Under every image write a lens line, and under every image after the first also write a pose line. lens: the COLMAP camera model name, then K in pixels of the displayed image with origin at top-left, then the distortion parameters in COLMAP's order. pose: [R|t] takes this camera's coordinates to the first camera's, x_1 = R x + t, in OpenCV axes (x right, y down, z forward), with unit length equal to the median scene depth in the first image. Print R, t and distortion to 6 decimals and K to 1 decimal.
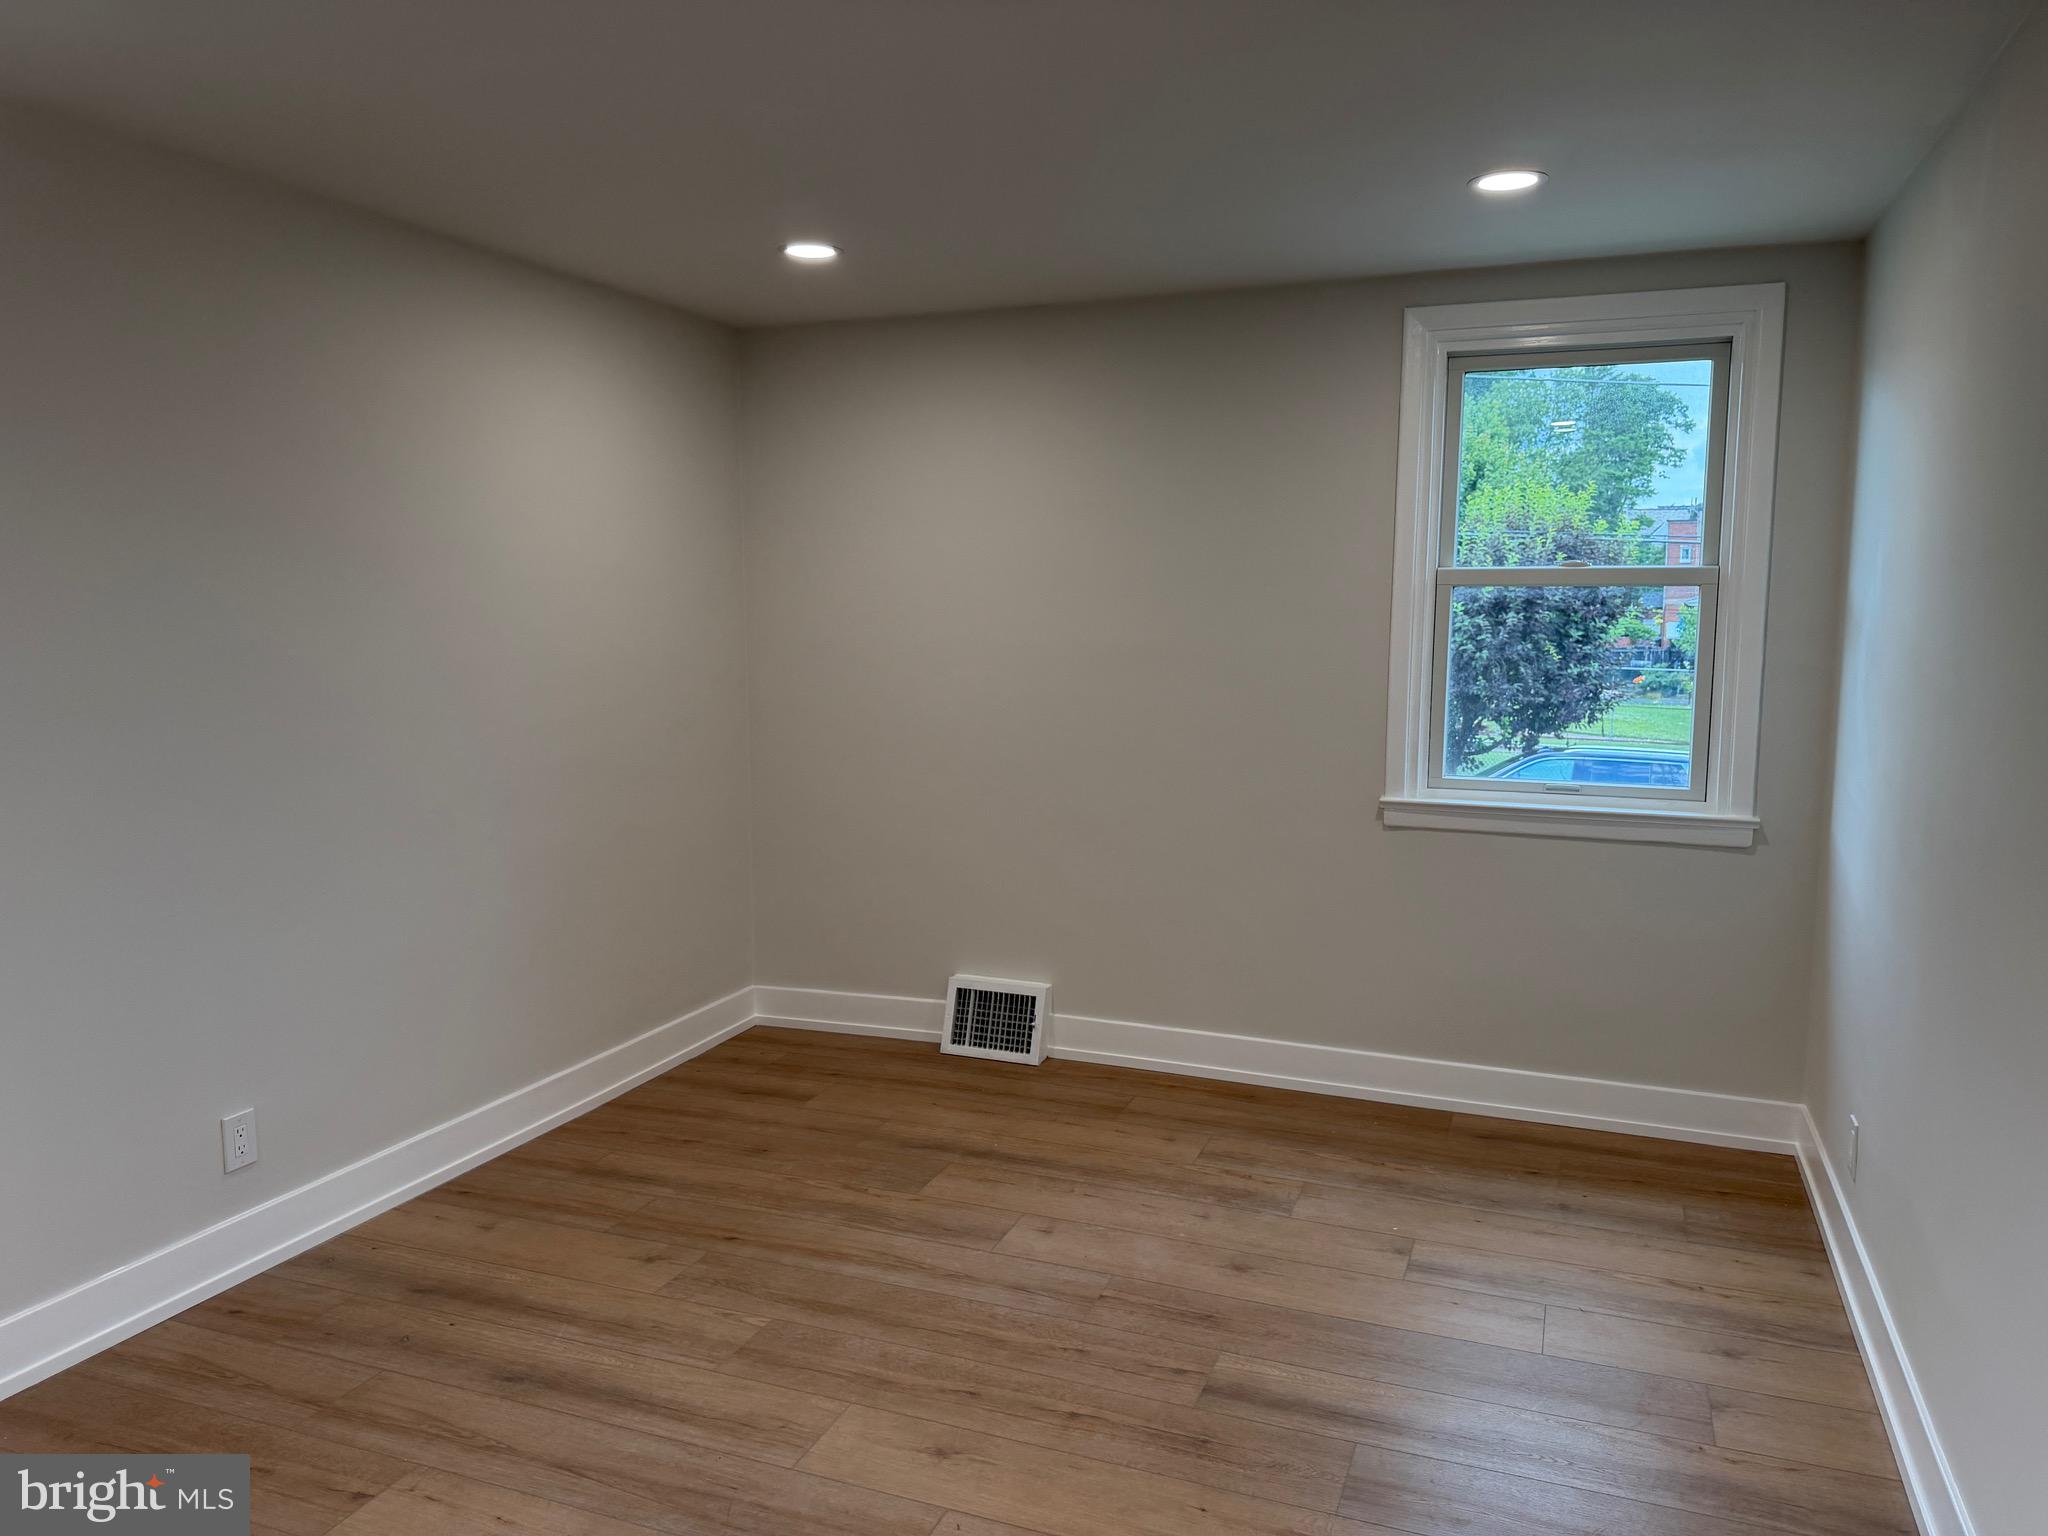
lens RADIAL K [[1478.2, 0, 1013.5], [0, 1478.2, 755.9], [0, 0, 1]] dist [0.049215, -0.059148]
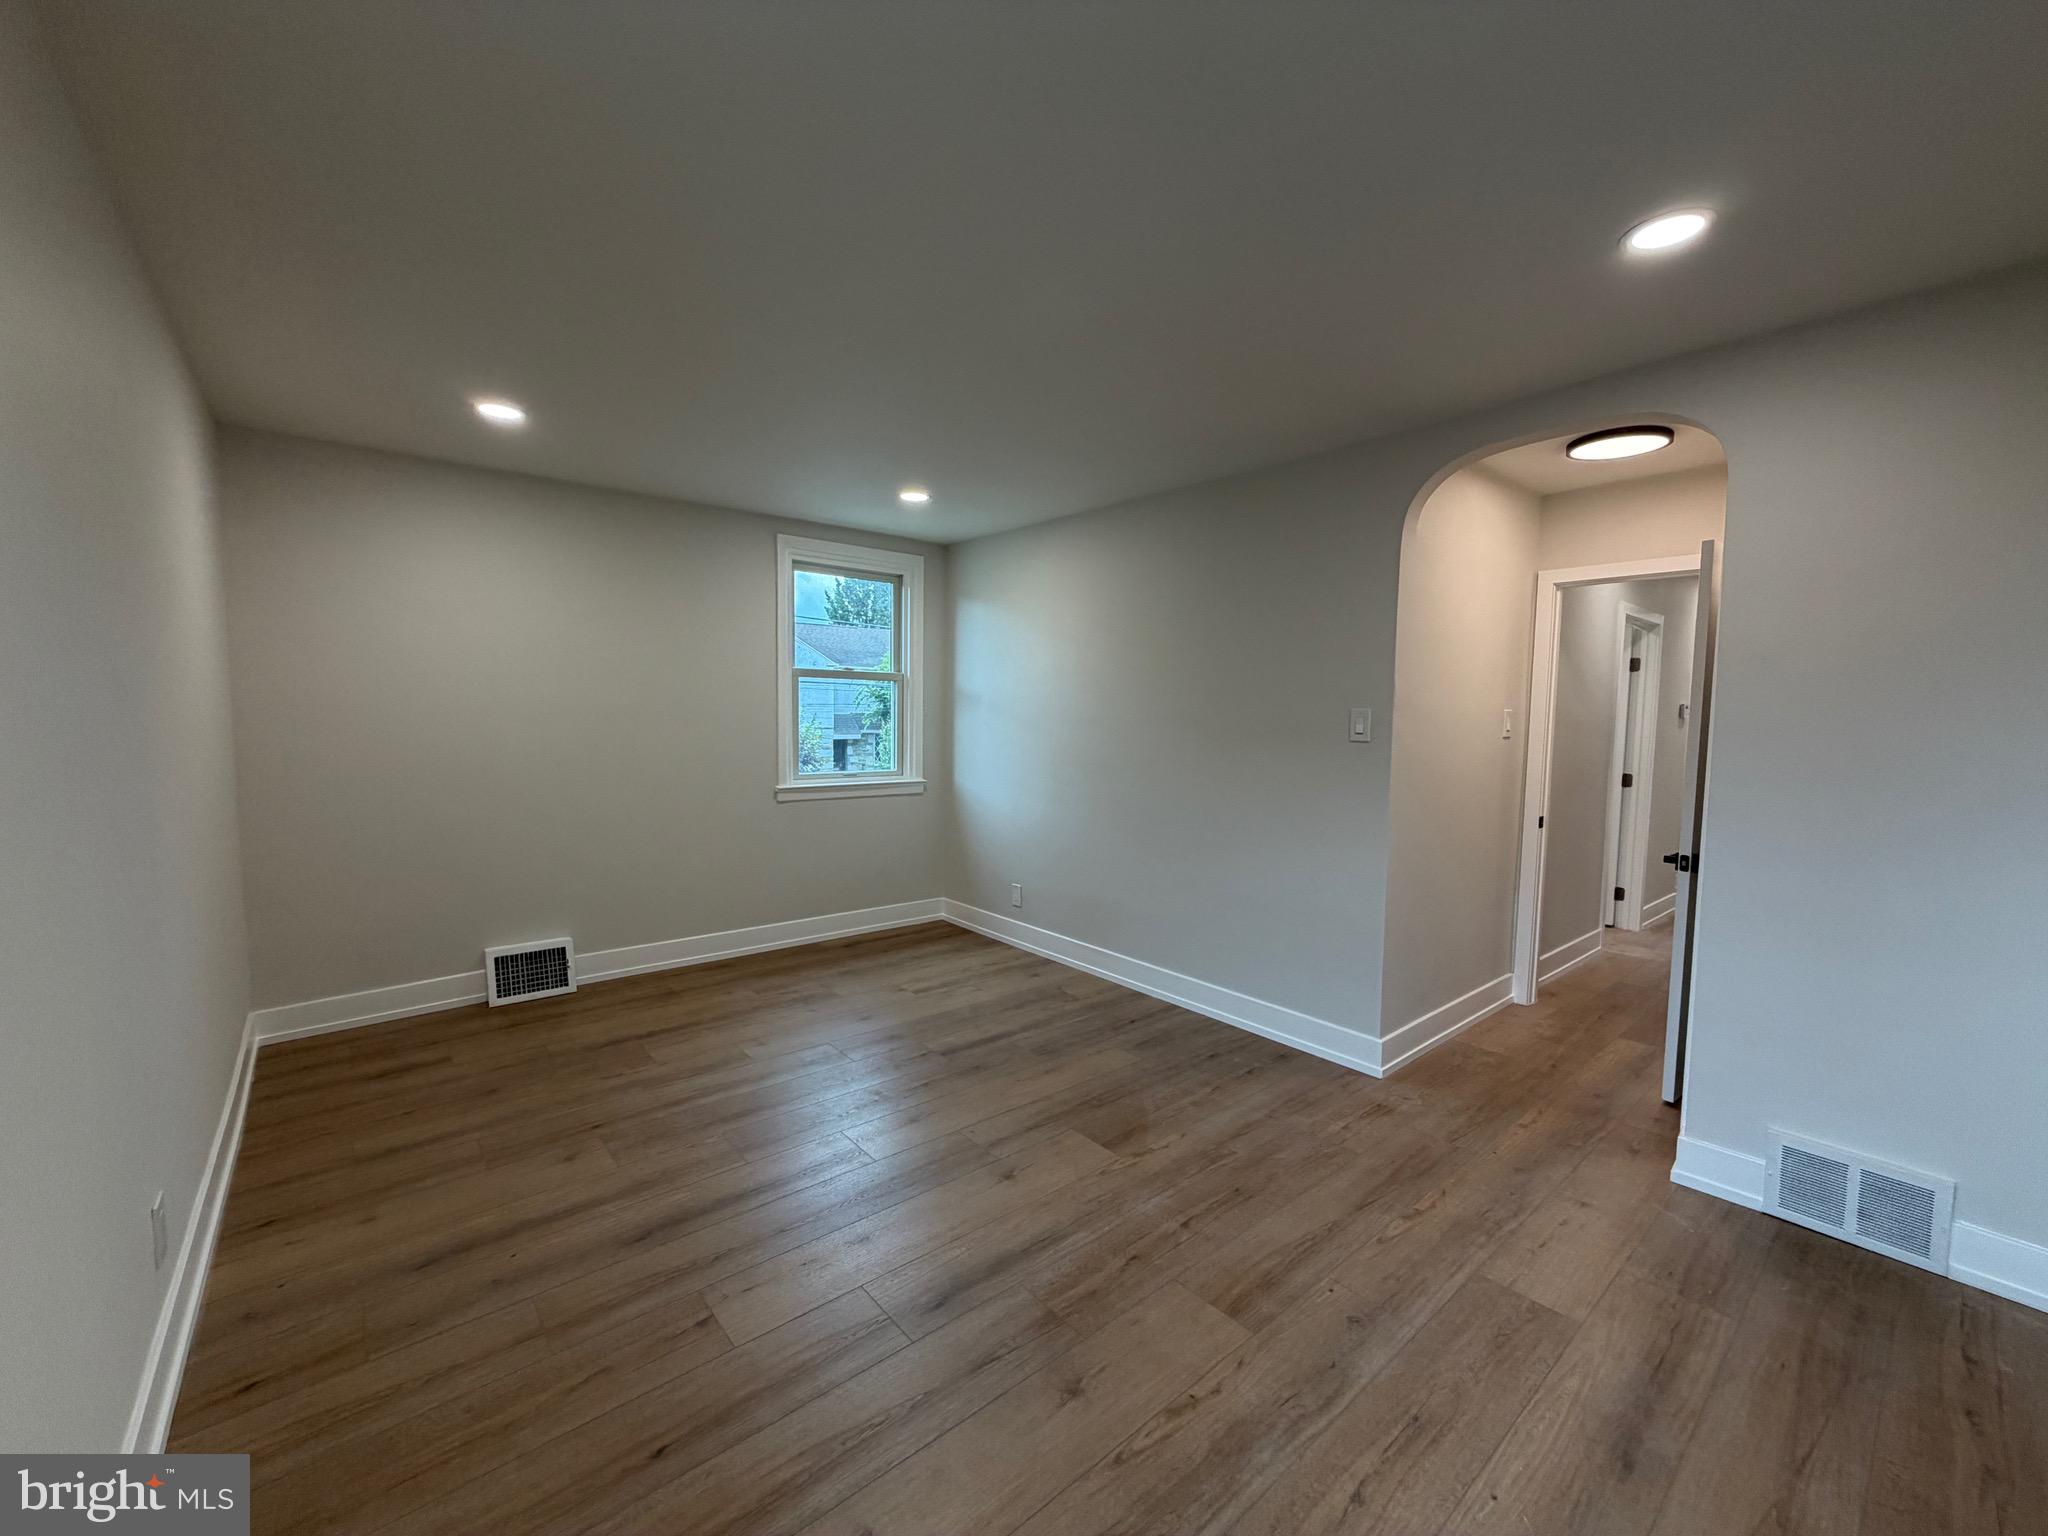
lens RADIAL K [[828.1, 0, 1017.9], [0, 828.1, 769.4], [0, 0, 1]] dist [0.000336, 0.000307]
pose [[0.464417, -0.051783, 0.884101, -0.608024], [0.085102, 0.996279, 0.013650, 0.016615], [-0.881518, 0.068899, 0.467096, 0.251432]]
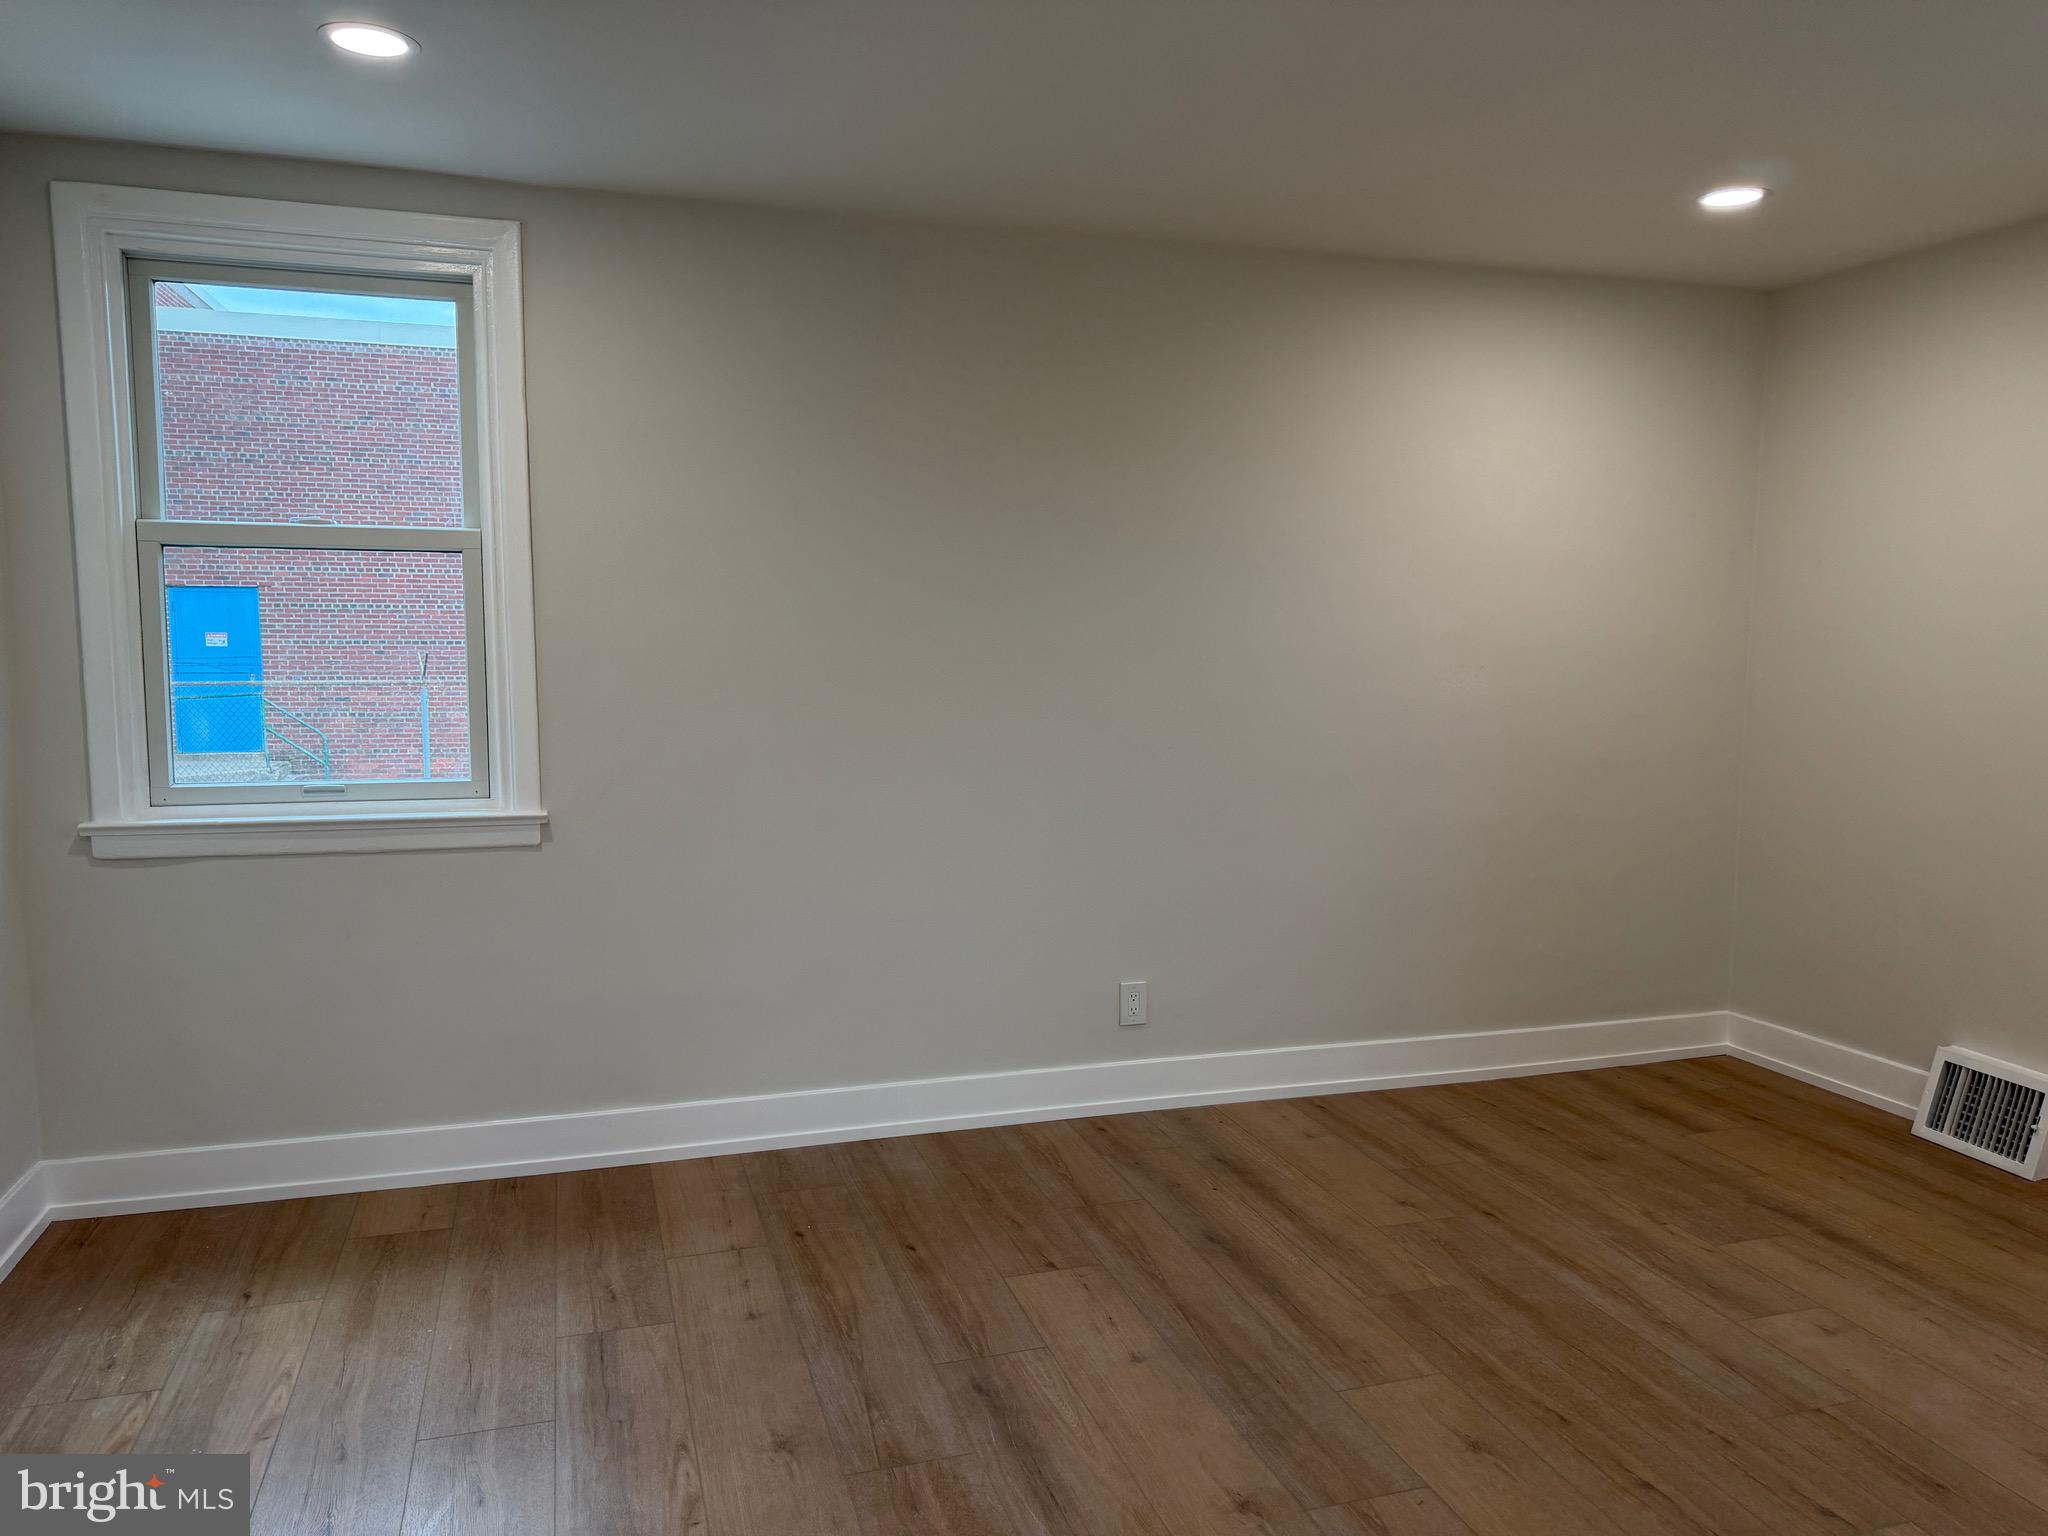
lens RADIAL K [[1452.8, 0, 1024.0], [0, 1452.8, 768.0], [0, 0, 1]] dist [0.107288, -0.139142]
pose [[0.640015, 0.088258, -0.763276, 0.311992], [-0.093123, 0.994968, 0.036965, 0.015862], [0.762698, 0.047420, 0.645014, 0.094985]]
